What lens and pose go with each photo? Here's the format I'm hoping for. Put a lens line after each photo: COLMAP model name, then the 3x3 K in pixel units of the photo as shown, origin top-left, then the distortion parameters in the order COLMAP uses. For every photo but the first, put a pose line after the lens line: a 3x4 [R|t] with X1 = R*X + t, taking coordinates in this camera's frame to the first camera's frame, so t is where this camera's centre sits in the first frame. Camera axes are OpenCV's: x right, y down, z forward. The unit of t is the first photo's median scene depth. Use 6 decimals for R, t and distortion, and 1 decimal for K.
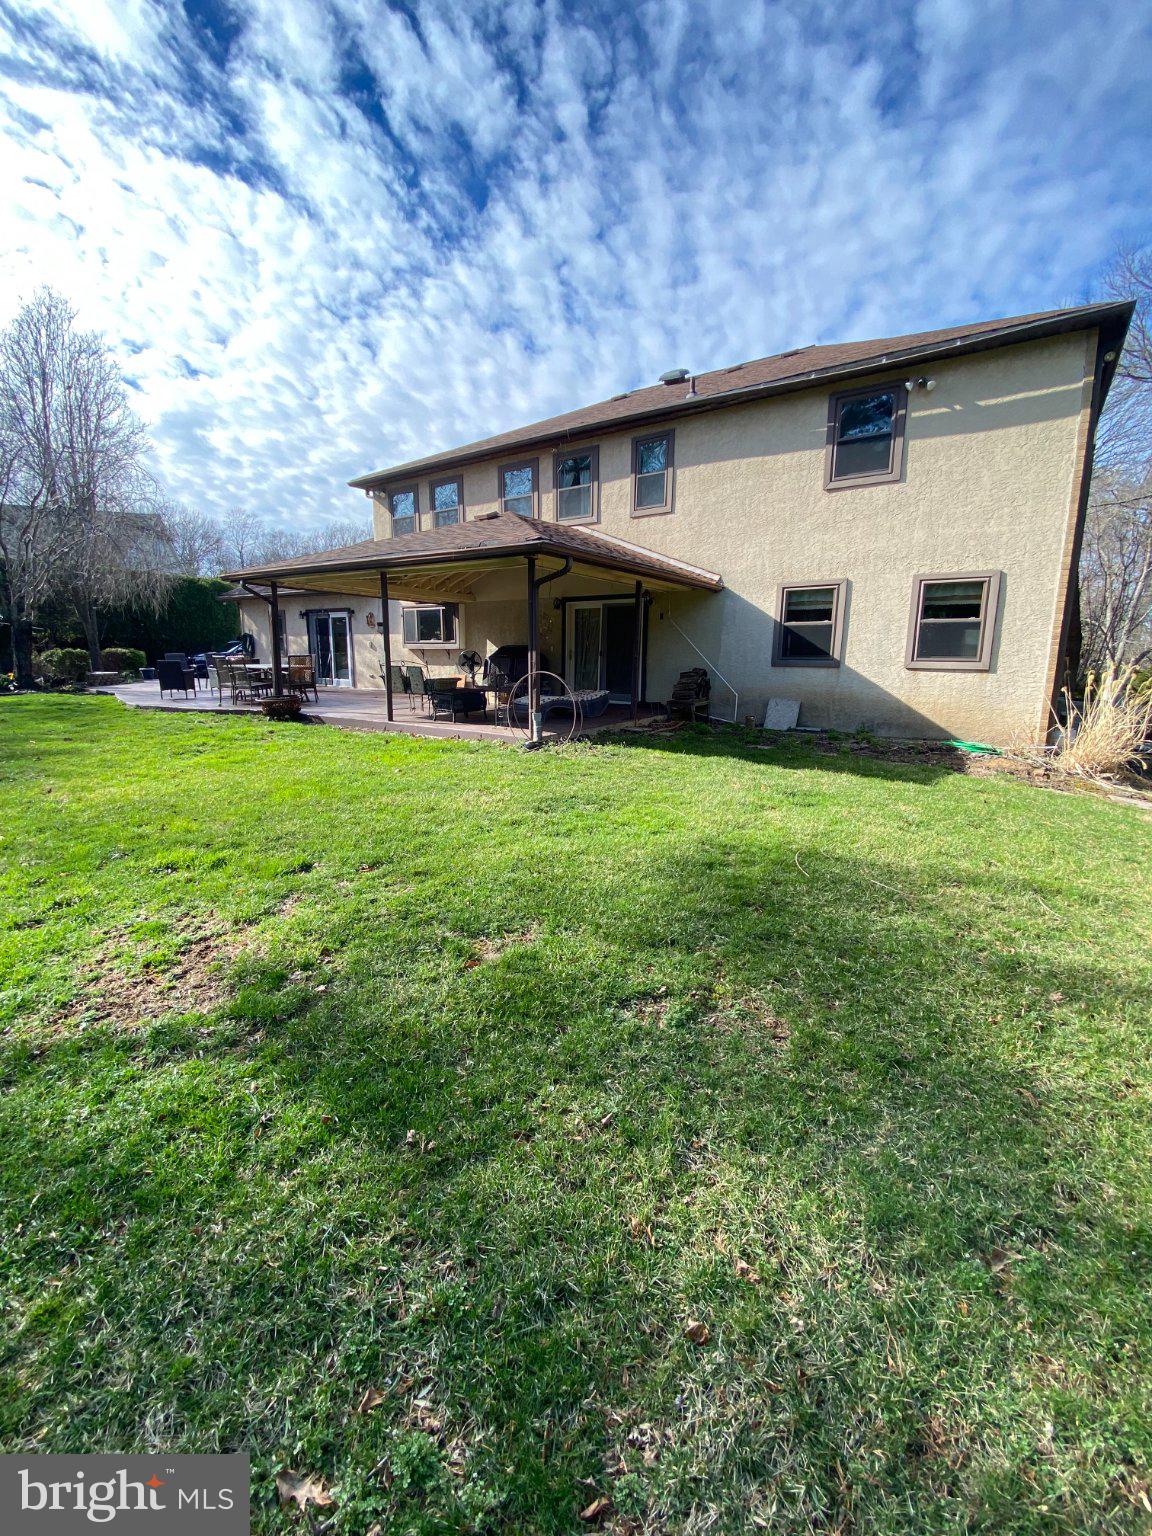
lens RADIAL K [[630.9, 0, 576.0], [0, 630.9, 768.0], [0, 0, 1]] dist [-0.007680, 0.000039]
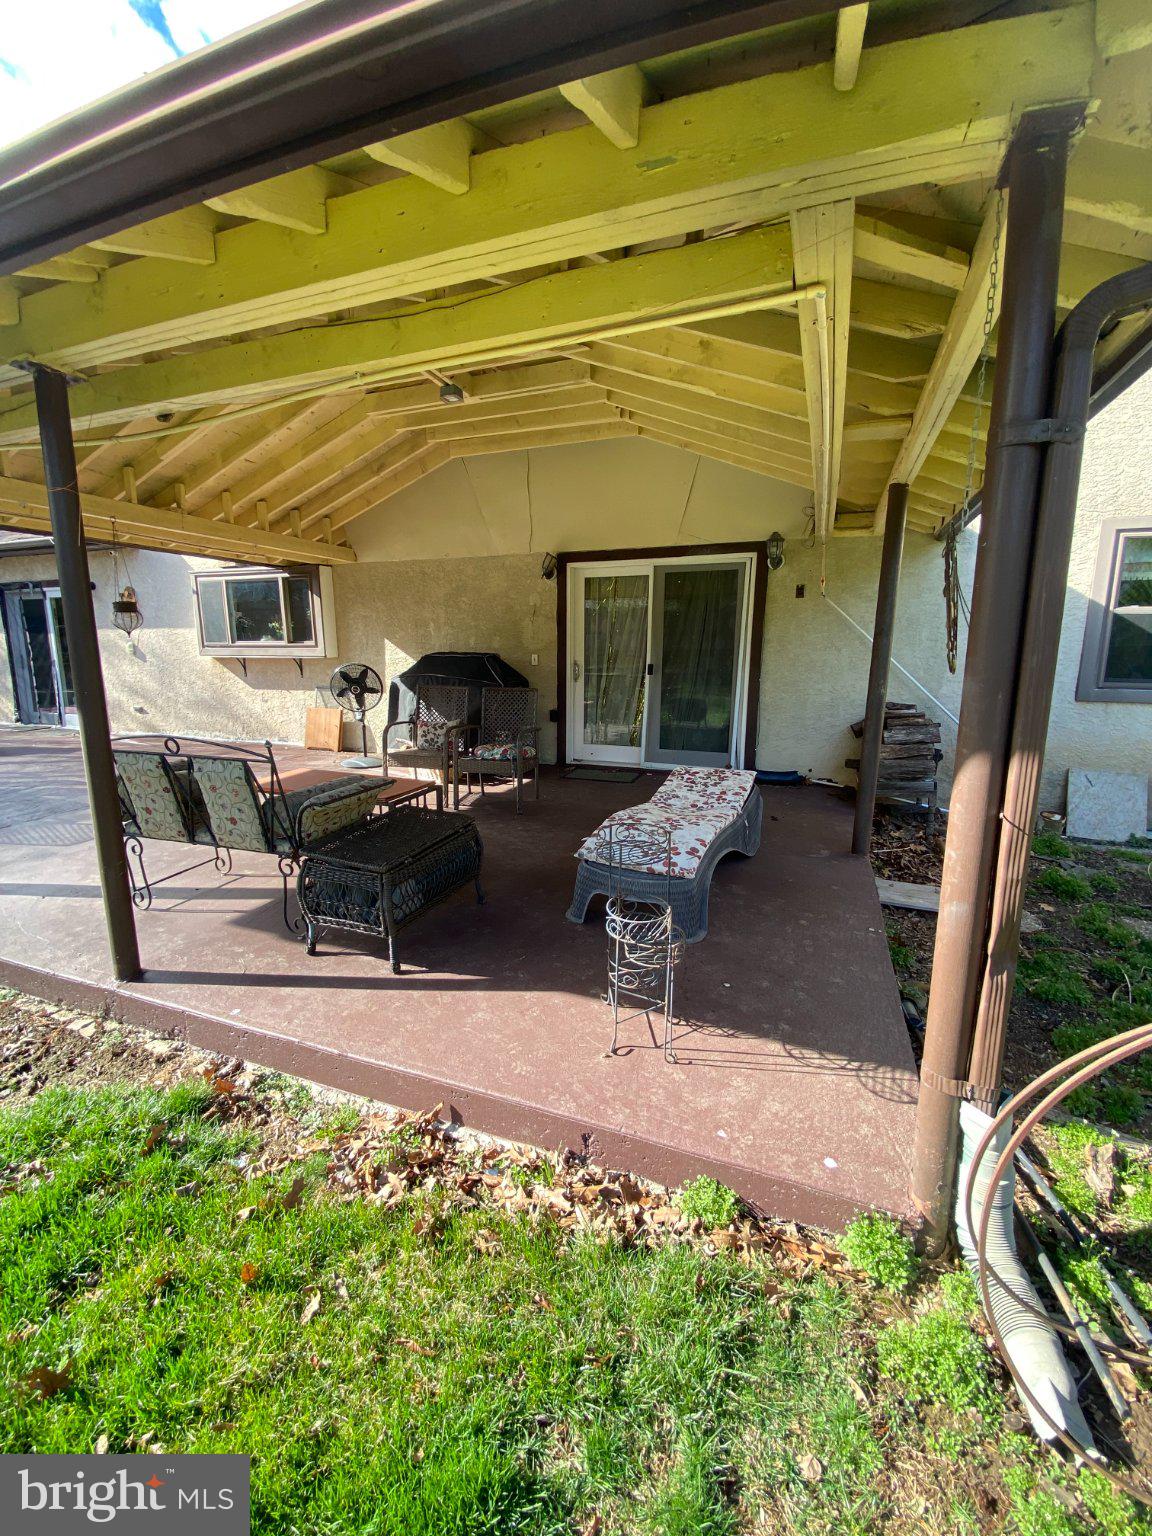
lens RADIAL K [[630.9, 0, 576.0], [0, 630.9, 768.0], [0, 0, 1]] dist [-0.007680, 0.000039]
pose [[0.969682, -0.044850, 0.240219, -0.117498], [0.044895, 0.998978, 0.005289, -0.097723], [-0.240211, 0.005656, 0.970704, 0.478355]]
